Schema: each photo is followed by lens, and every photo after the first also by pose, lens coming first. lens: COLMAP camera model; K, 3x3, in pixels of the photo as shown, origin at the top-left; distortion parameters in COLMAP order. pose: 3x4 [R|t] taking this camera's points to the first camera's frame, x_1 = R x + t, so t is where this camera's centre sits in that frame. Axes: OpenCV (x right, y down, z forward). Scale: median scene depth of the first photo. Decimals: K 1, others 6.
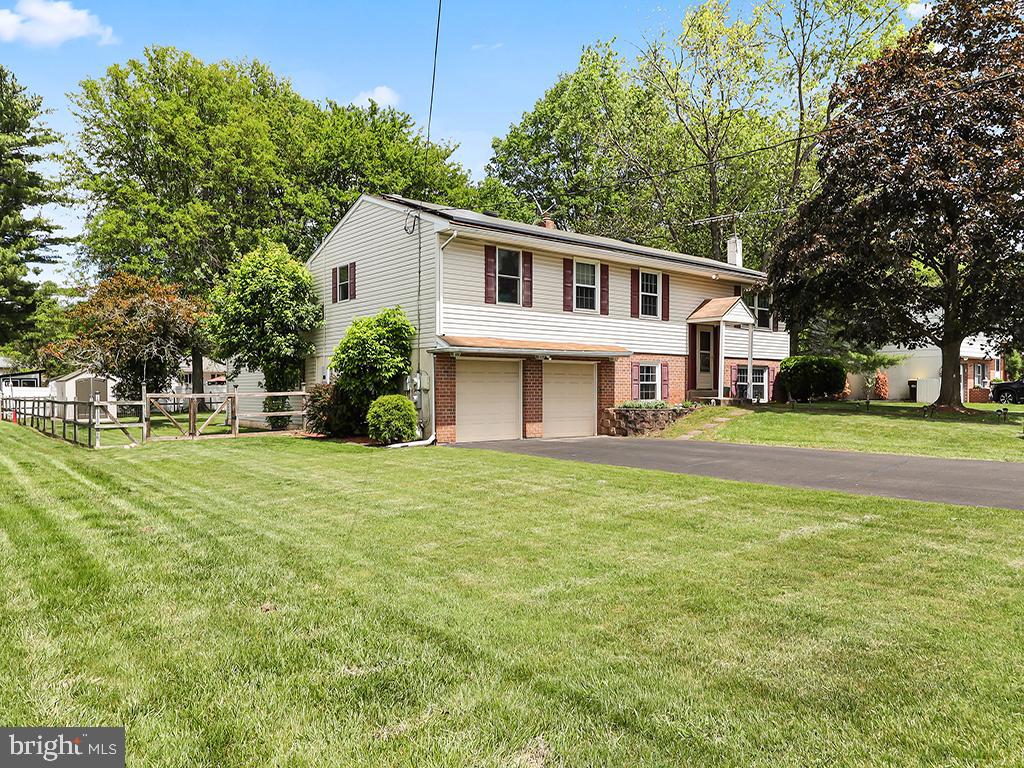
lens RADIAL K [[726.8, 0, 512.0], [0, 726.8, 384.0], [0, 0, 1]] dist [0.000072, -0.000087]
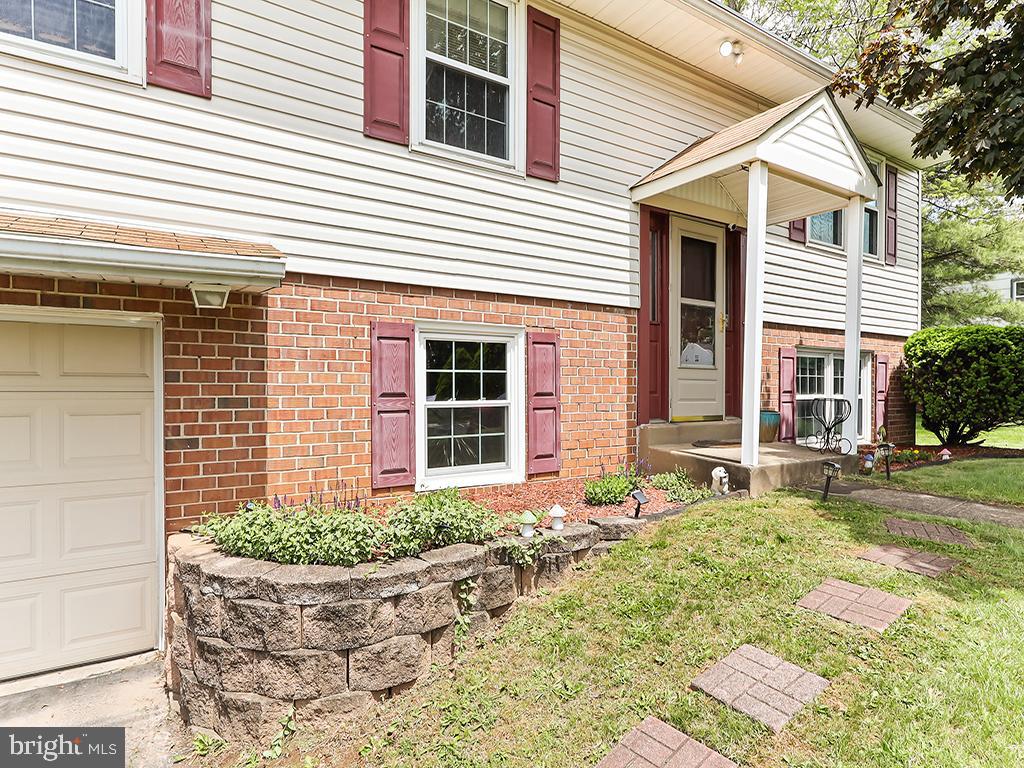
lens RADIAL K [[608.4, 0, 512.0], [0, 608.4, 384.0], [0, 0, 1]] dist [0.001057, 0.000147]
pose [[0.995287, -0.003539, -0.096907, 0.216573], [0.003372, 0.999993, -0.001892, -0.008209], [0.096913, 0.001557, 0.995292, 0.750069]]
